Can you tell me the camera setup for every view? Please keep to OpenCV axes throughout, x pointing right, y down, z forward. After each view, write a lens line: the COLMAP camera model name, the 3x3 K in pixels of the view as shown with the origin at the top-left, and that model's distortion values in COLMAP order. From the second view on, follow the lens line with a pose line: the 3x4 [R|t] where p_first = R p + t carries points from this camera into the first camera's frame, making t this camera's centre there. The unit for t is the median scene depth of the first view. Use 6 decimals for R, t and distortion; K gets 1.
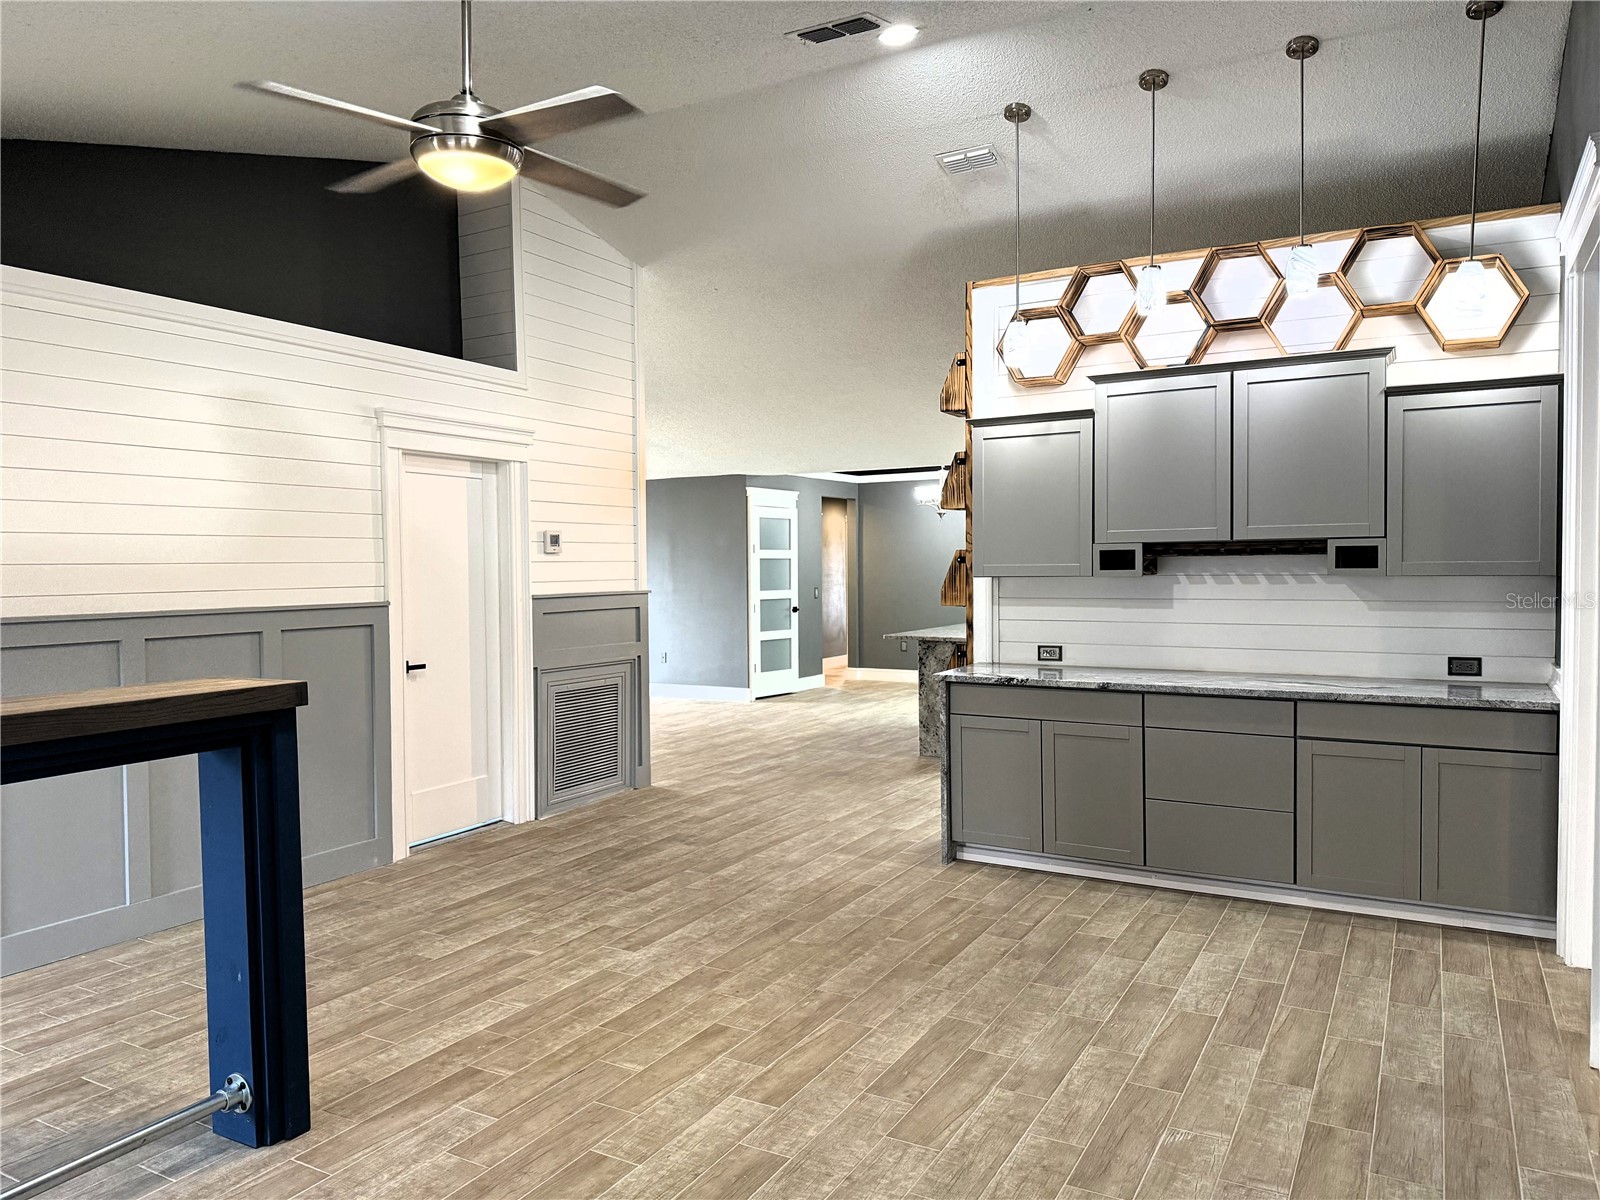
lens RADIAL K [[1123.0, 0, 795.5], [0, 1123.0, 597.7], [0, 0, 1]] dist [0.039949, -0.045886]
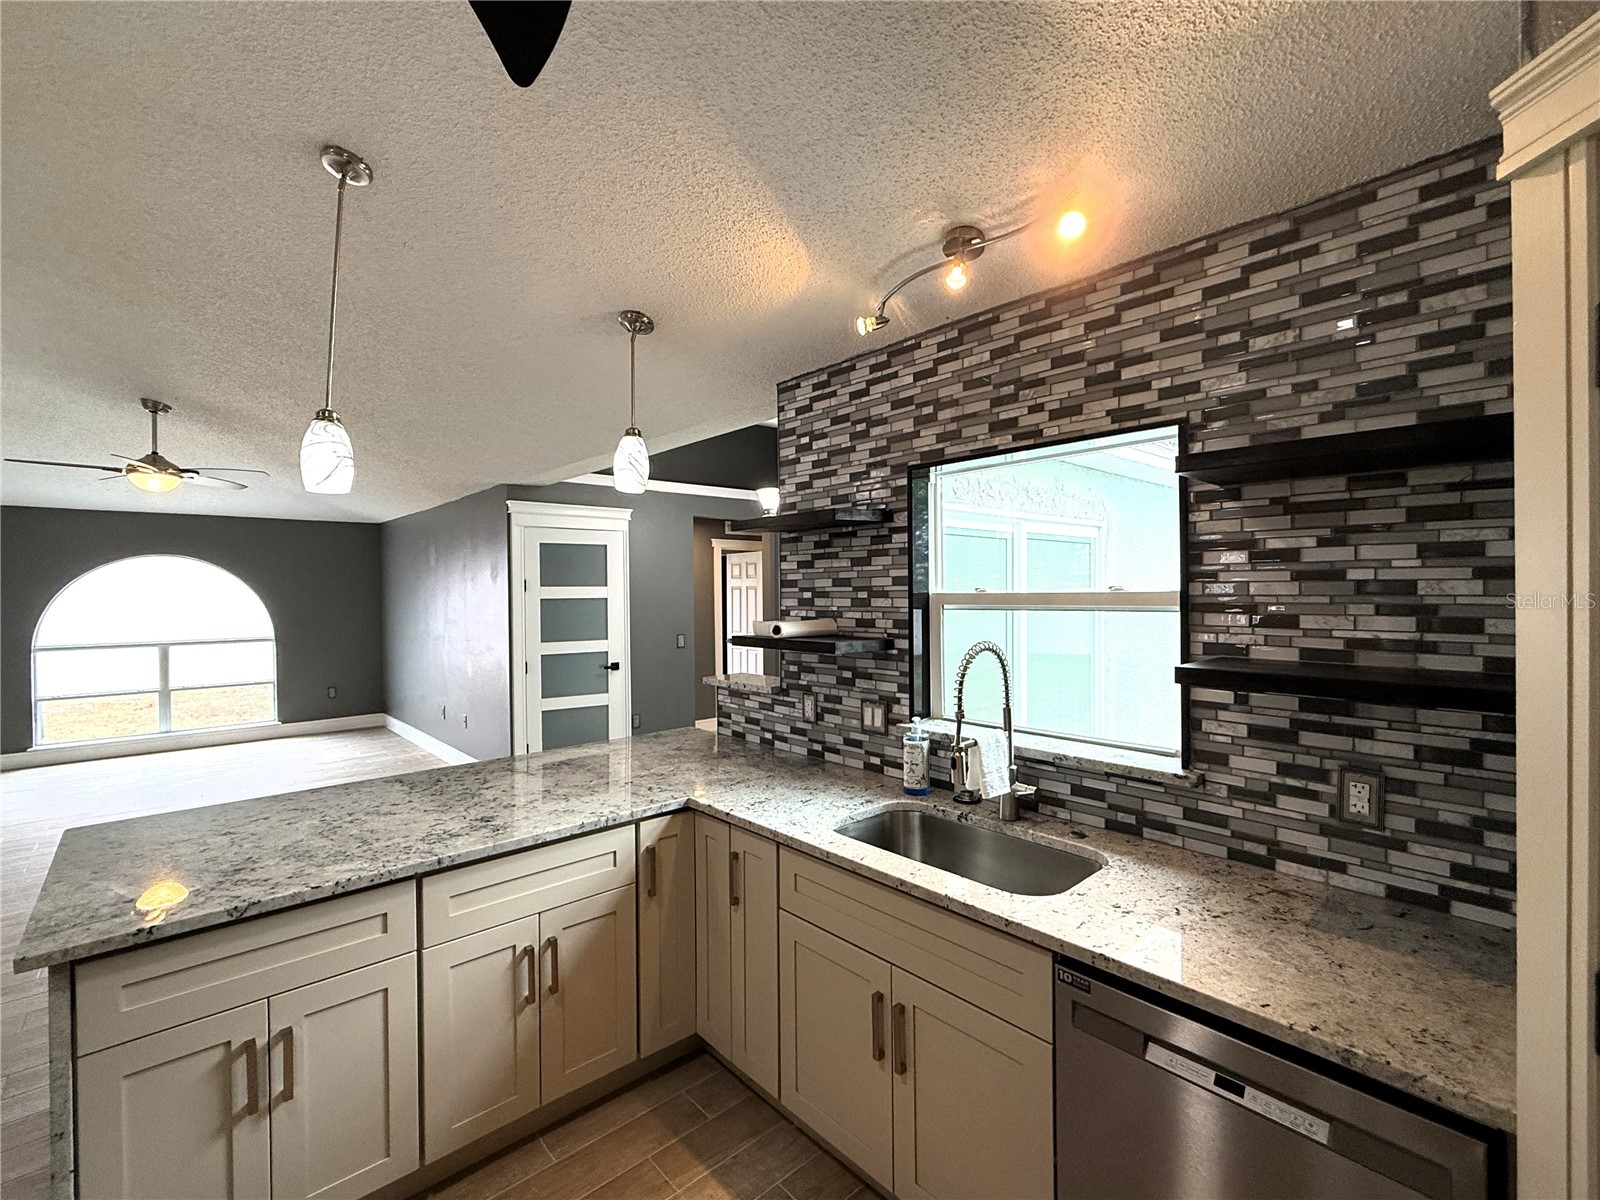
lens RADIAL K [[704.8, 0, 809.5], [0, 704.8, 599.0], [0, 0, 1]] dist [0.002941, -0.000360]
pose [[0.950076, 0.004488, -0.311987, 0.694782], [-0.009398, 0.999854, -0.014237, -0.074878], [0.311878, 0.016458, 0.949980, 1.539414]]
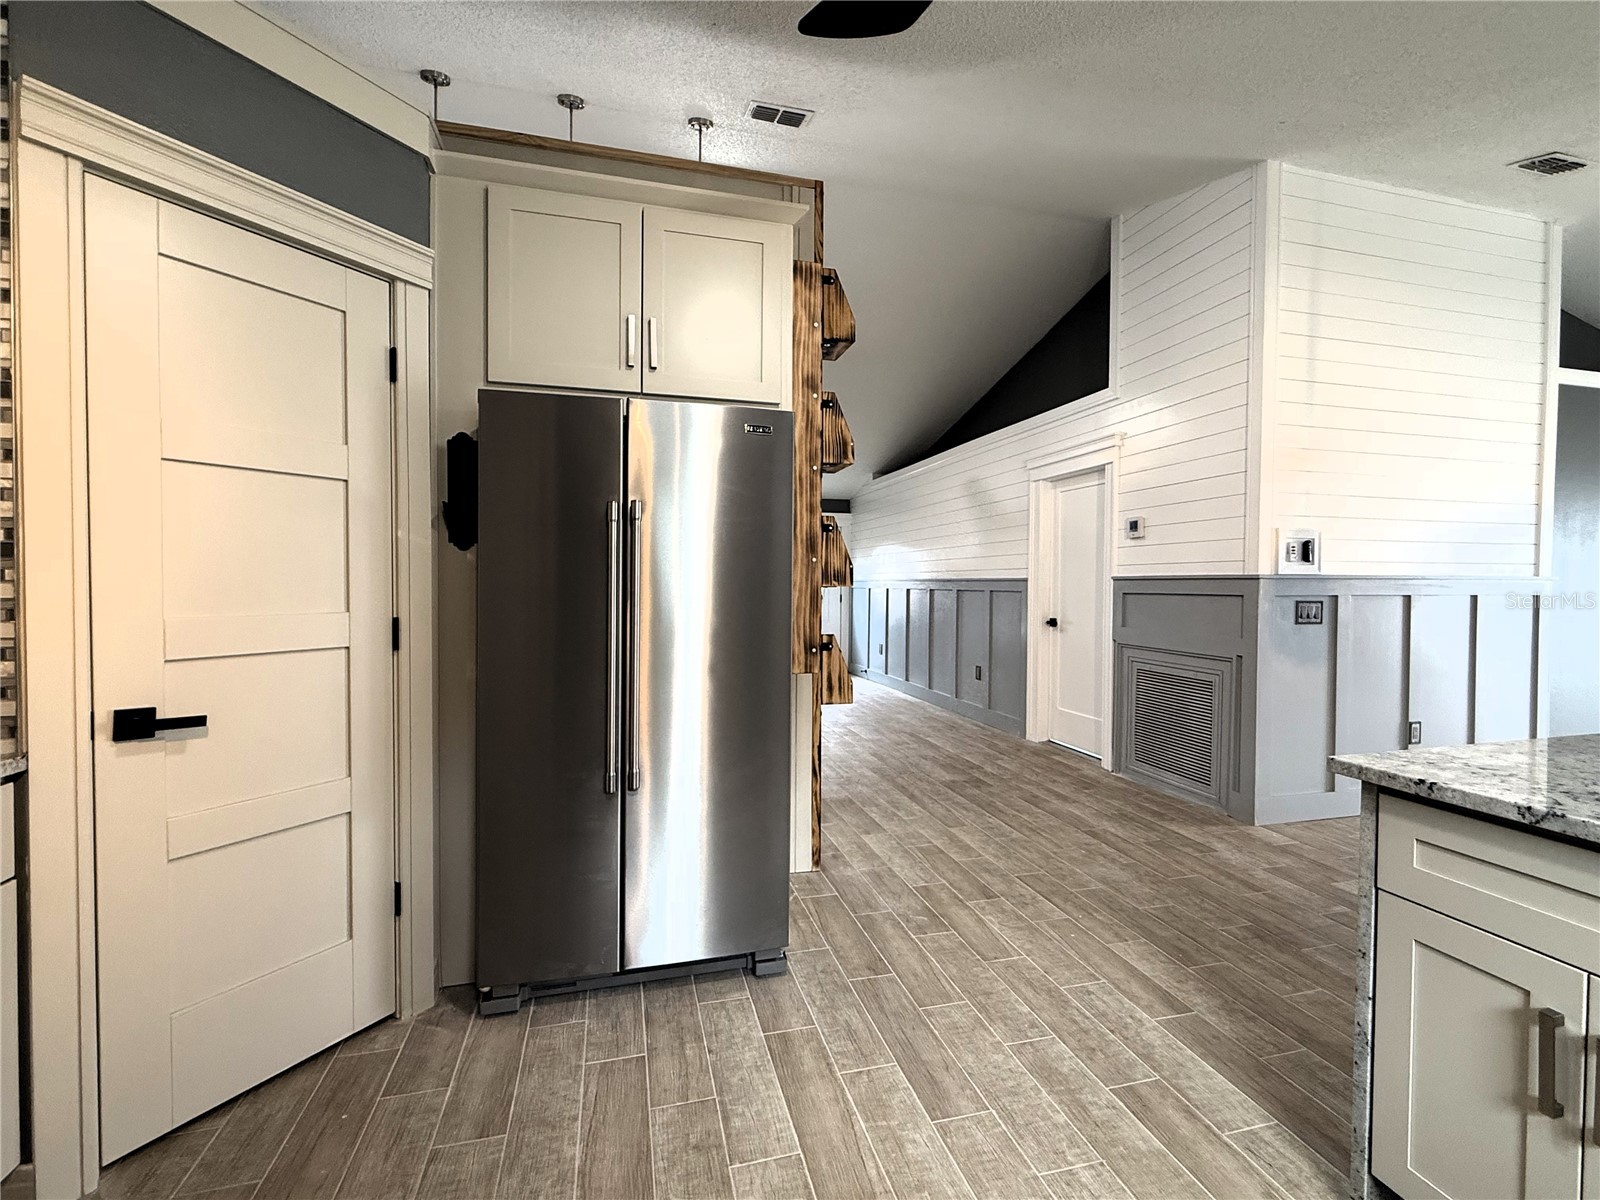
lens RADIAL K [[704.8, 0, 810.2], [0, 704.8, 601.8], [0, 0, 1]] dist [0.002941, -0.000360]
pose [[-0.705346, 0.023187, -0.708484, 0.675551], [-0.023187, 0.998175, 0.055752, -0.012855], [0.708484, 0.055753, -0.703521, 1.752313]]
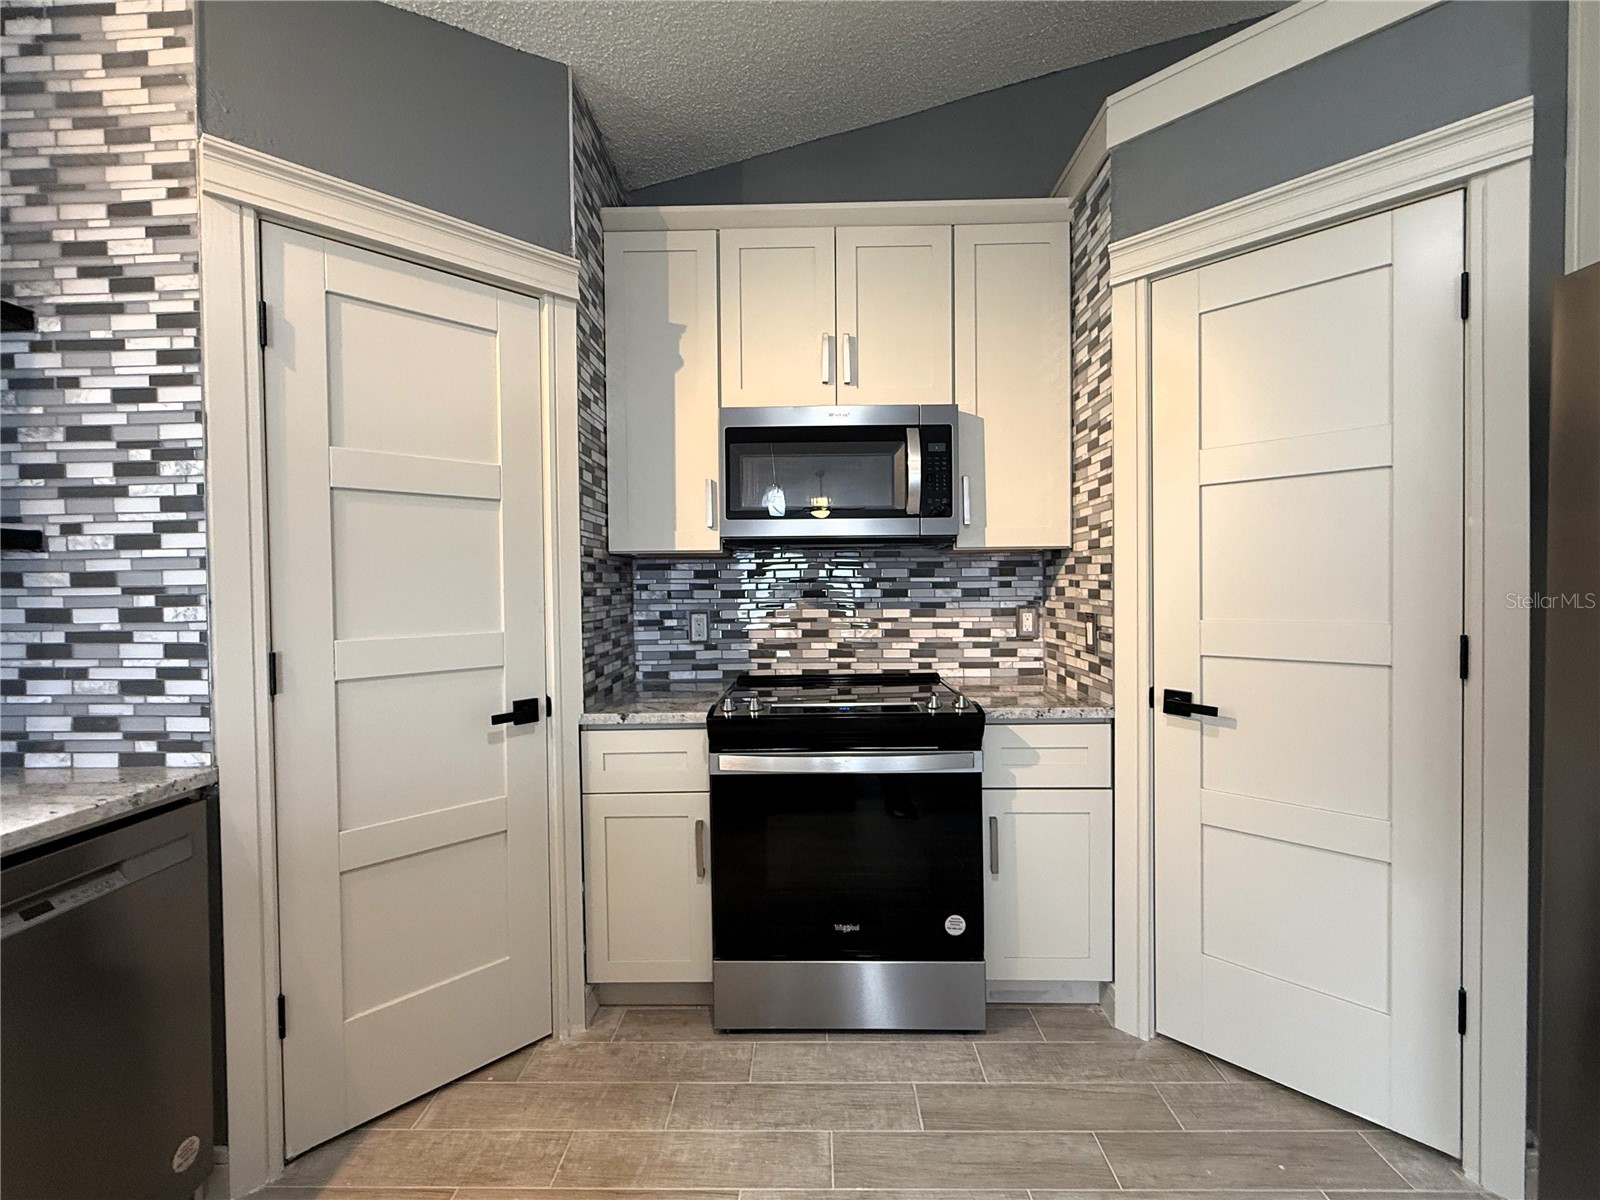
lens RADIAL K [[704.8, 0, 802.5], [0, 704.8, 599.9], [0, 0, 1]] dist [0.002941, -0.000360]
pose [[-0.471844, -0.002119, 0.881680, 0.418008], [0.046921, 0.998520, 0.027511, -0.012242], [-0.880433, 0.054350, -0.471046, 1.689051]]
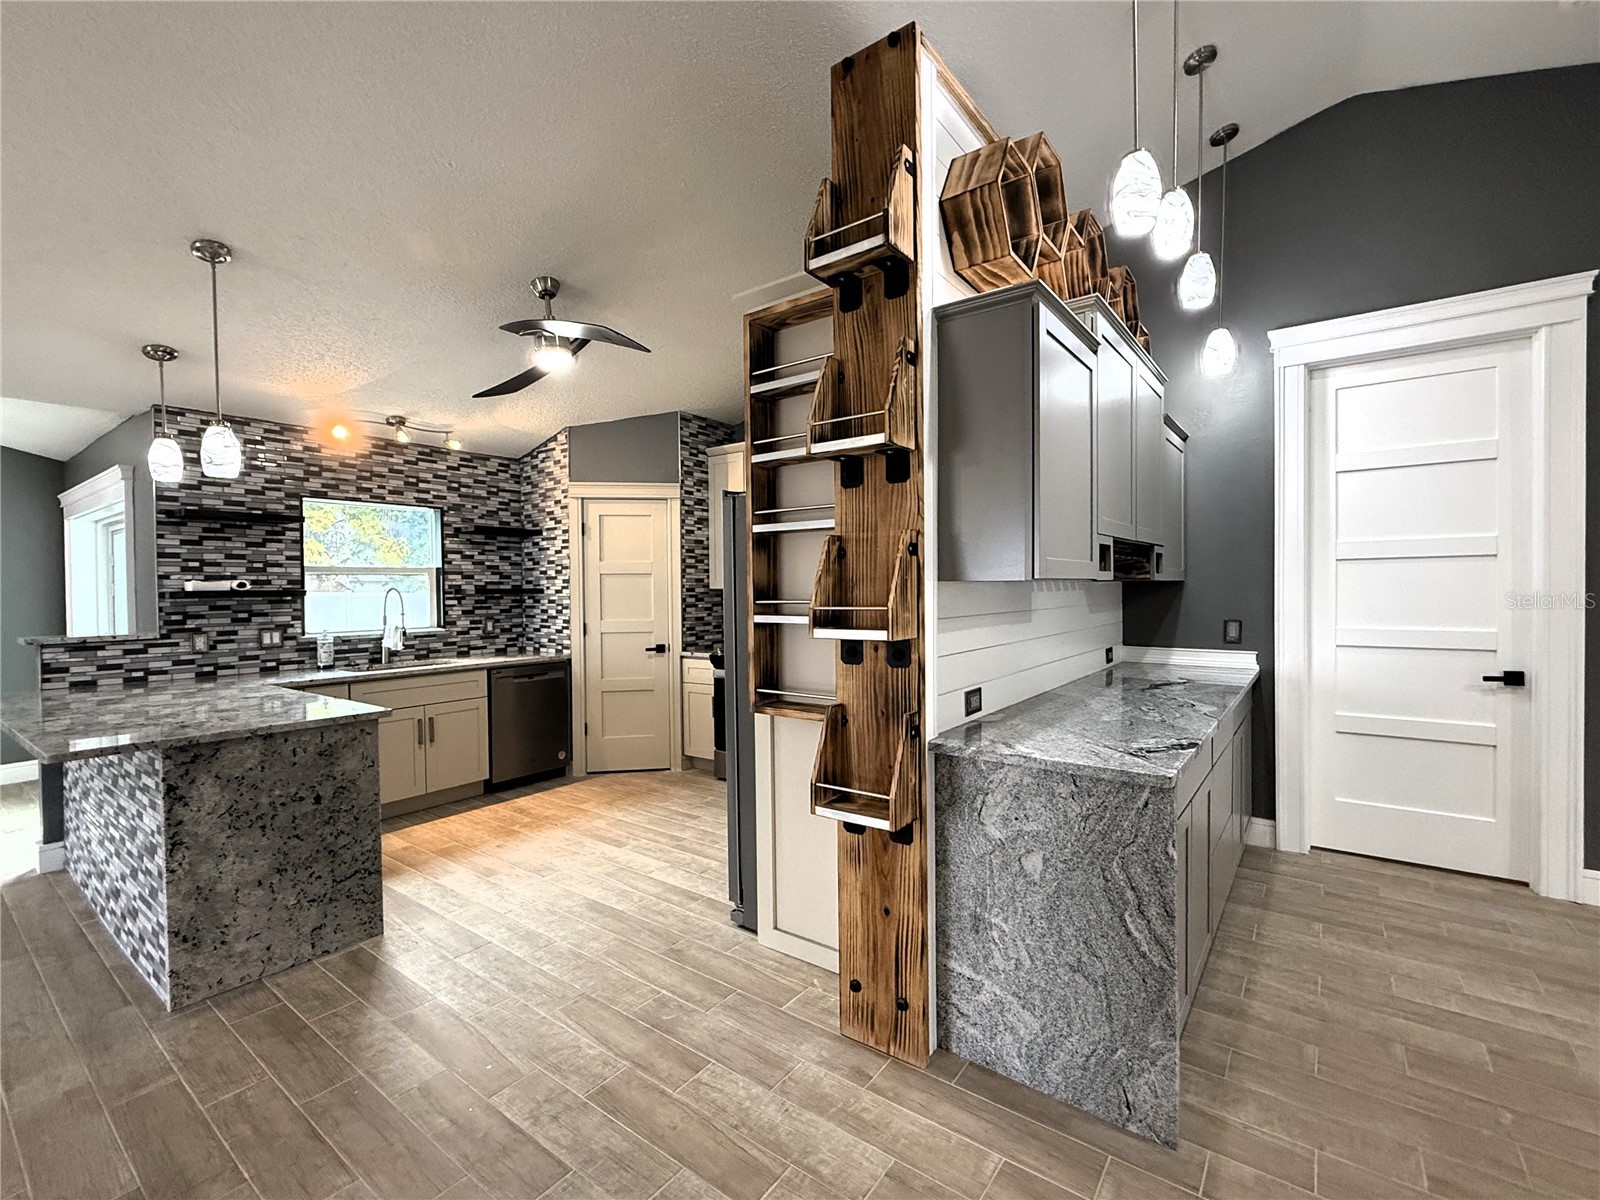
lens RADIAL K [[704.8, 0, 796.2], [0, 704.8, 600.3], [0, 0, 1]] dist [0.002941, -0.000360]
pose [[0.131982, -0.009415, 0.991207, -0.230659], [0.041081, 0.999148, 0.004020, -0.017612], [-0.990401, 0.040189, 0.132256, 1.279885]]
